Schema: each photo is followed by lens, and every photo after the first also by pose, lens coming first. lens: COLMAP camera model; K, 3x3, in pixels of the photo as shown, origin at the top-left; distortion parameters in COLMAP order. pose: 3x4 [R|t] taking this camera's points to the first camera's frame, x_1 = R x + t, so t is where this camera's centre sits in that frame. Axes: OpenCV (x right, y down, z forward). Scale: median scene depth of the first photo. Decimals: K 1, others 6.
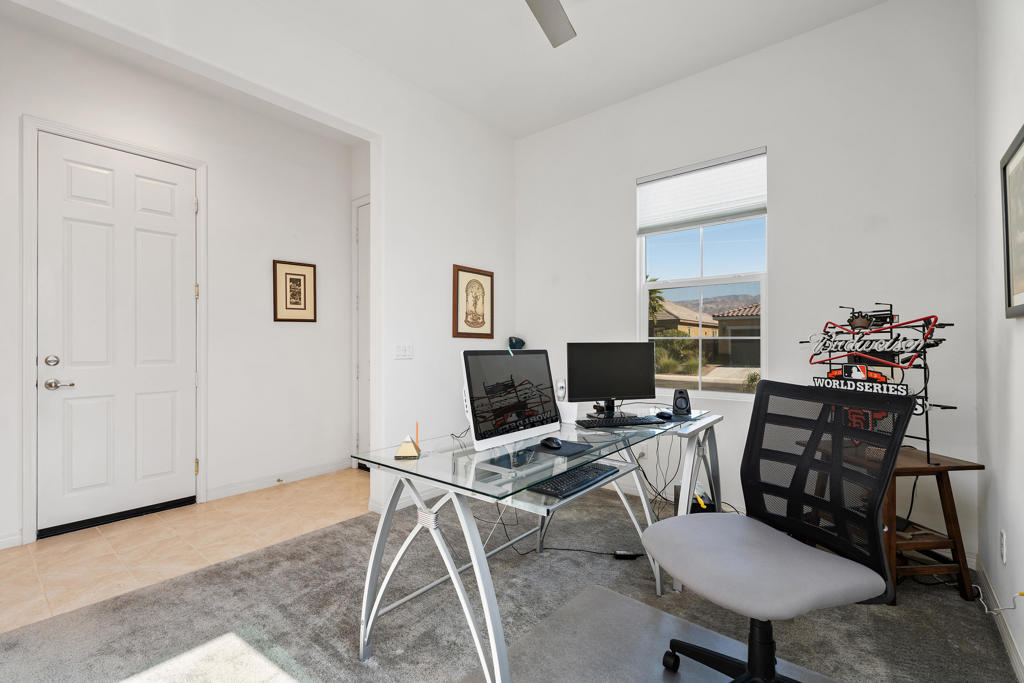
lens RADIAL K [[467.0, 0, 510.9], [0, 467.0, 342.9], [0, 0, 1]] dist [-0.000183, 0.001570]
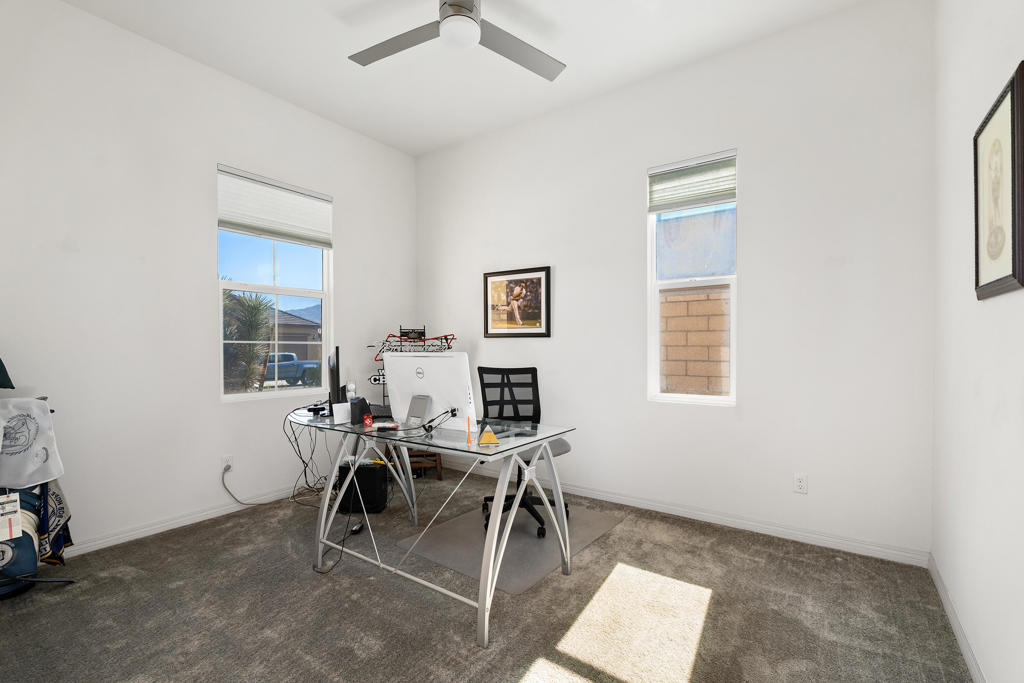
lens RADIAL K [[467.0, 0, 512.5], [0, 467.0, 342.9], [0, 0, 1]] dist [-0.000183, 0.001570]
pose [[-0.077641, 0.012684, 0.996901, -1.099012], [-0.002070, 0.999915, -0.012883, 0.006941], [-0.996979, -0.003064, -0.077608, 0.821725]]
